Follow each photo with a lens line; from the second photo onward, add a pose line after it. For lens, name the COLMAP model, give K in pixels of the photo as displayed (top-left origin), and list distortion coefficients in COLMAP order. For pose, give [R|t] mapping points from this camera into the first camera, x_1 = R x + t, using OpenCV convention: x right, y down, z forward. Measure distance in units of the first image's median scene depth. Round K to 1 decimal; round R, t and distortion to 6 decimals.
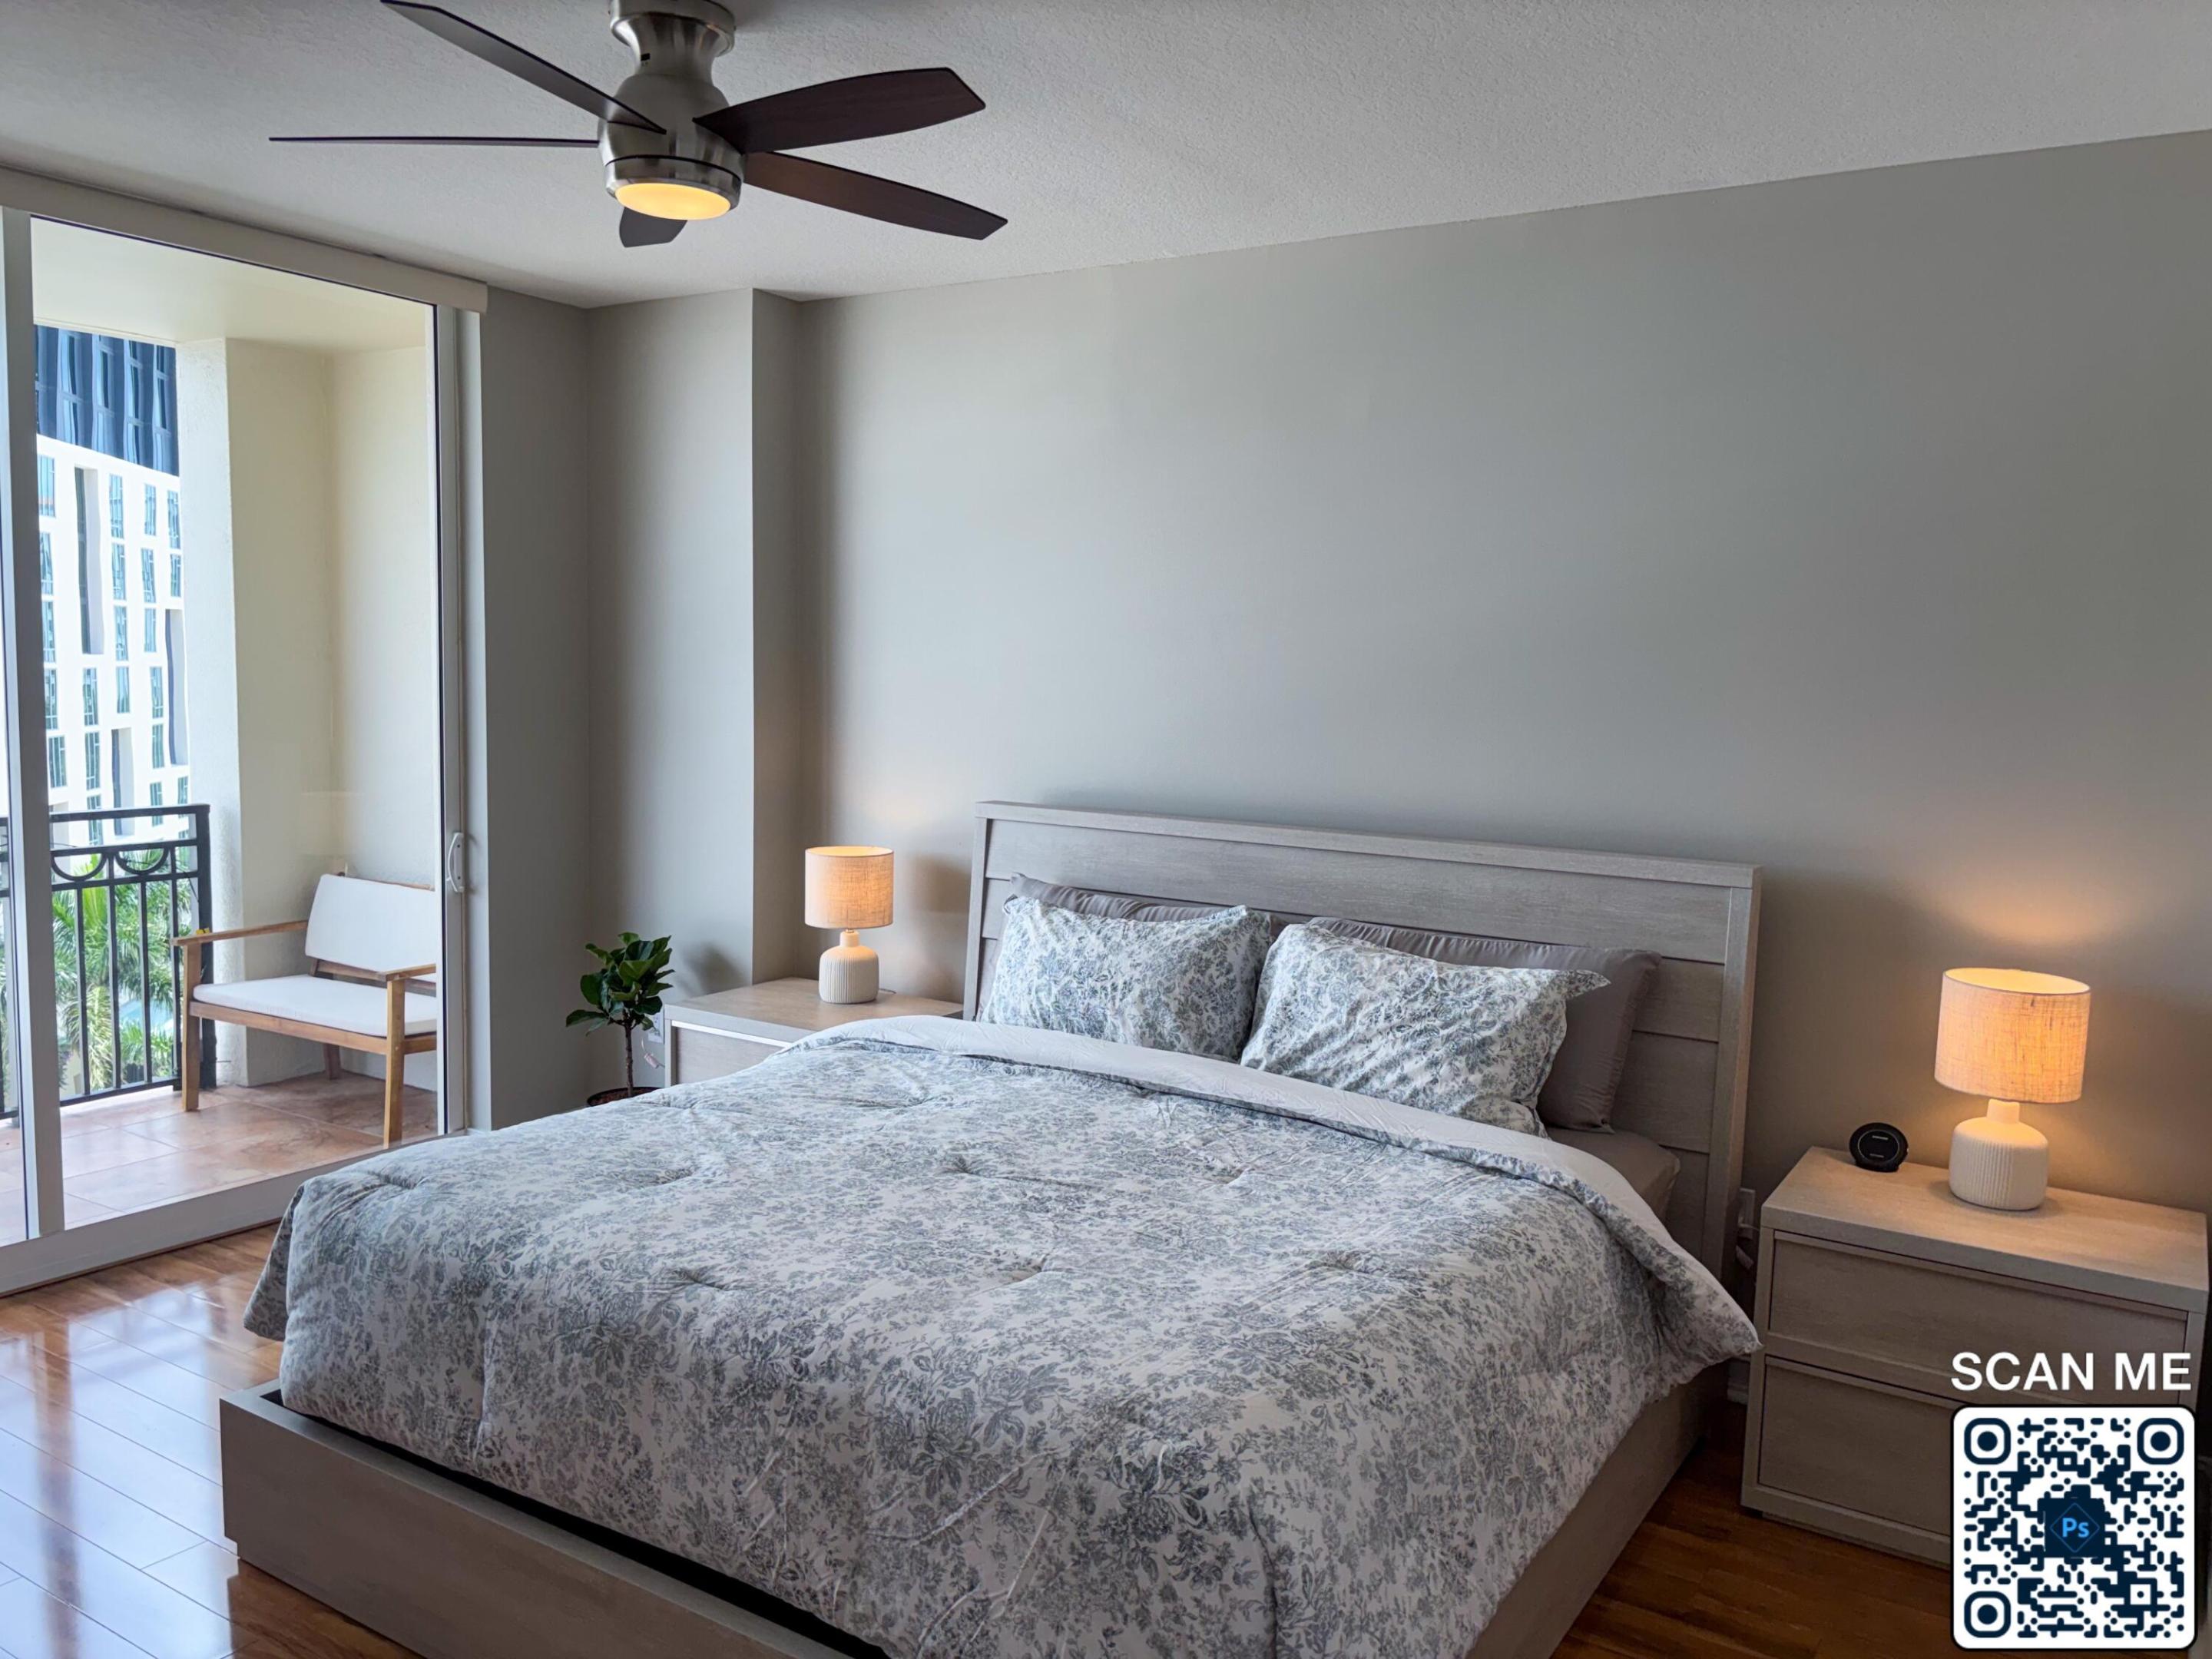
lens RADIAL K [[1664.1, 0, 1135.2], [0, 1664.1, 856.2], [0, 0, 1]] dist [0.046398, -0.044494]
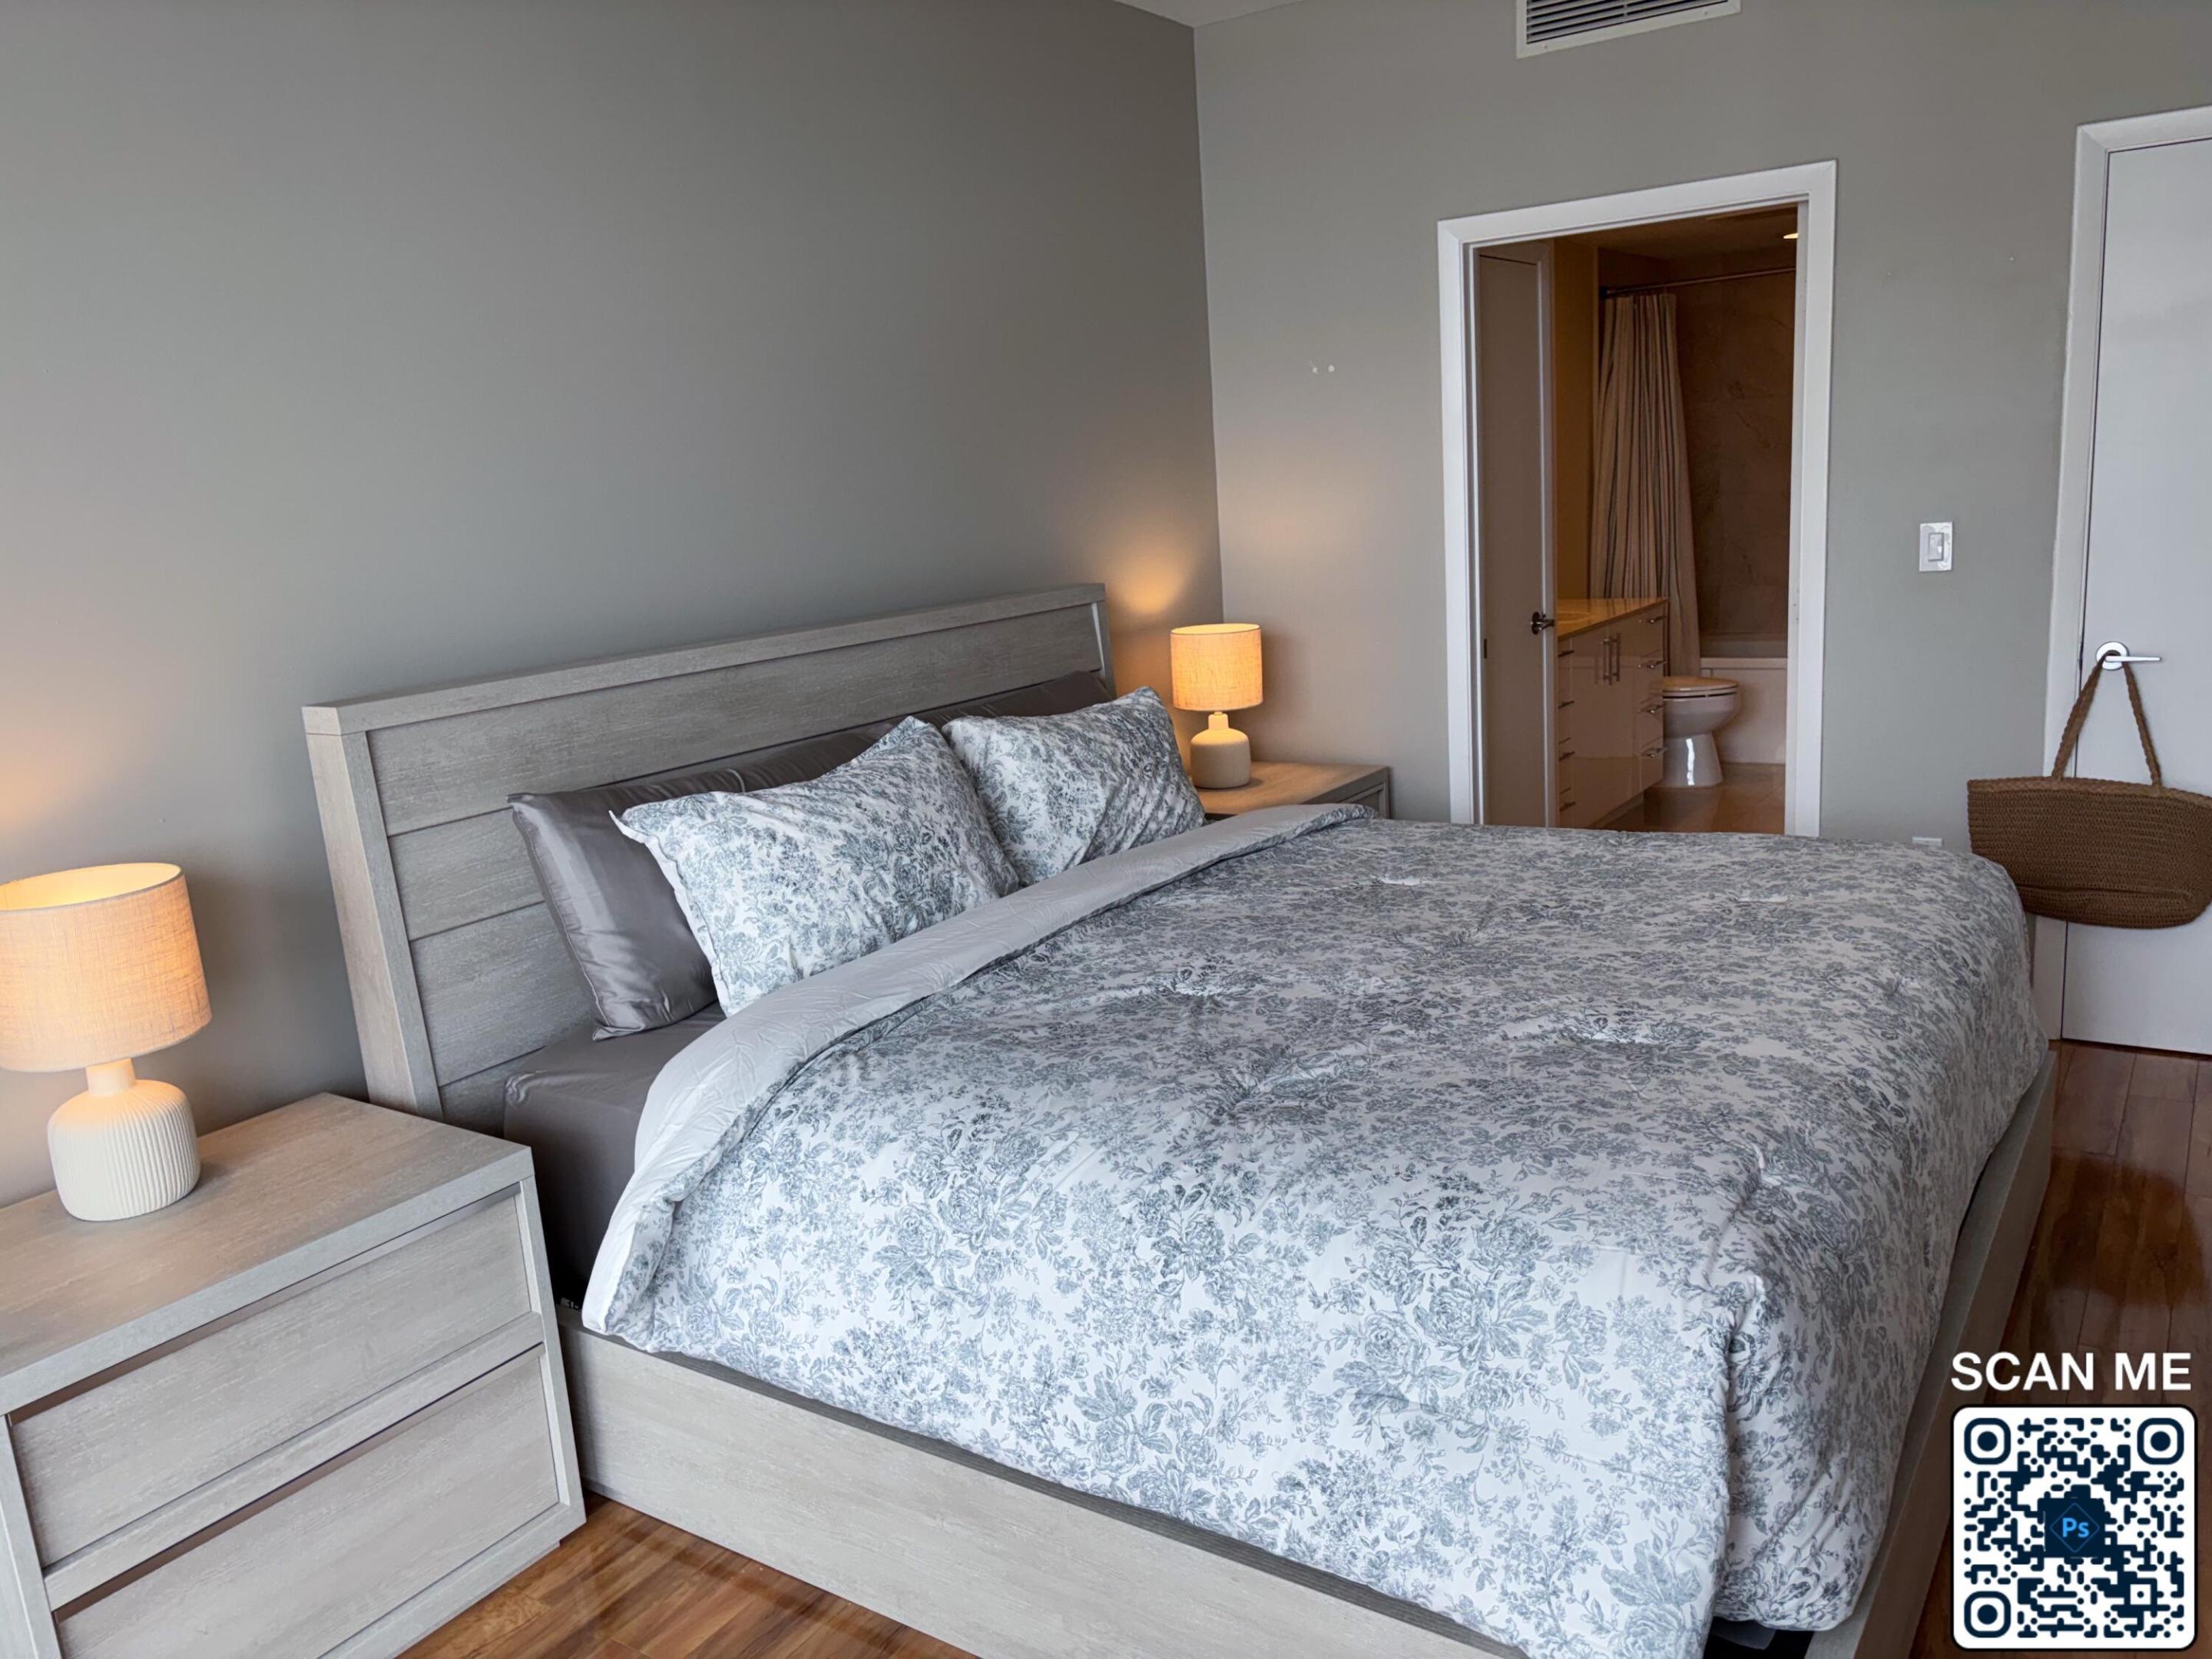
lens RADIAL K [[1664.1, 0, 1121.0], [0, 1664.1, 839.3], [0, 0, 1]] dist [0.046398, -0.044494]
pose [[0.039579, -0.248419, 0.967844, -0.881885], [0.191246, 0.952579, 0.236680, -0.103813], [-0.980744, 0.175728, 0.085211, 0.999429]]
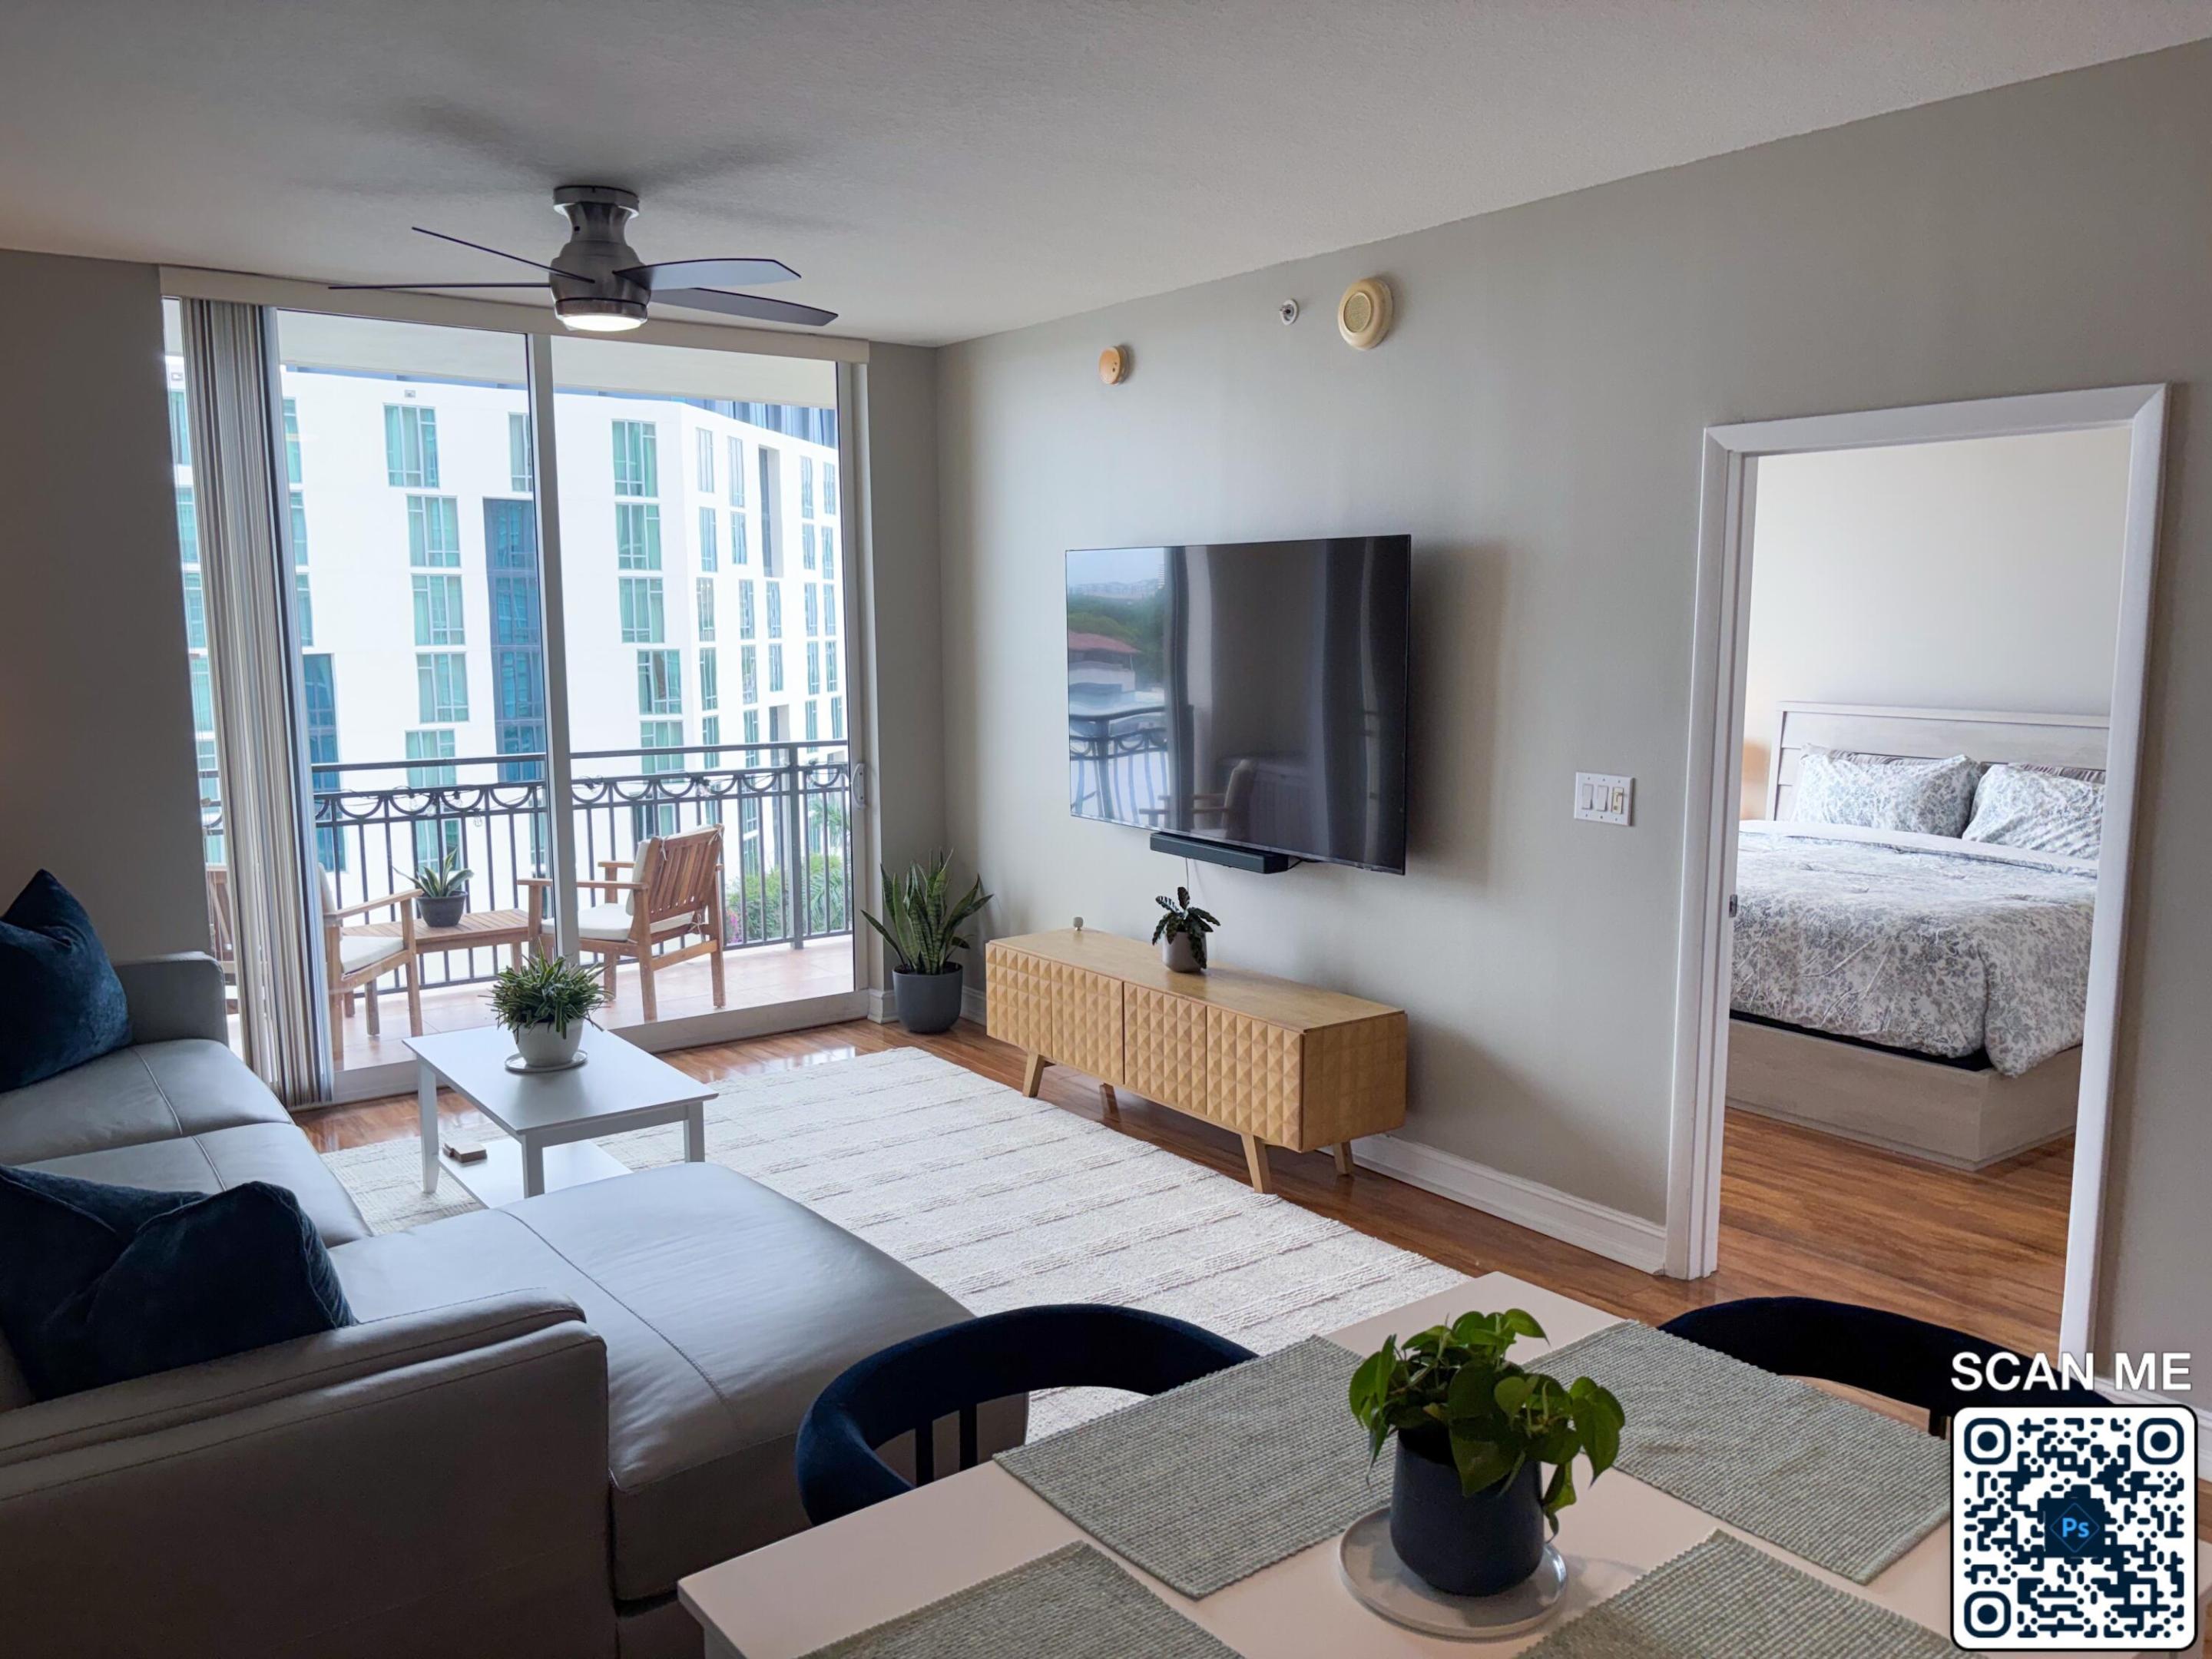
lens RADIAL K [[1664.1, 0, 1093.0], [0, 1664.1, 855.7], [0, 0, 1]] dist [0.046398, -0.044494]
pose [[0.924340, 0.016706, -0.381205, -0.120413], [-0.006087, 0.999560, 0.029046, 0.105680], [0.381522, -0.024528, 0.924034, -1.107300]]
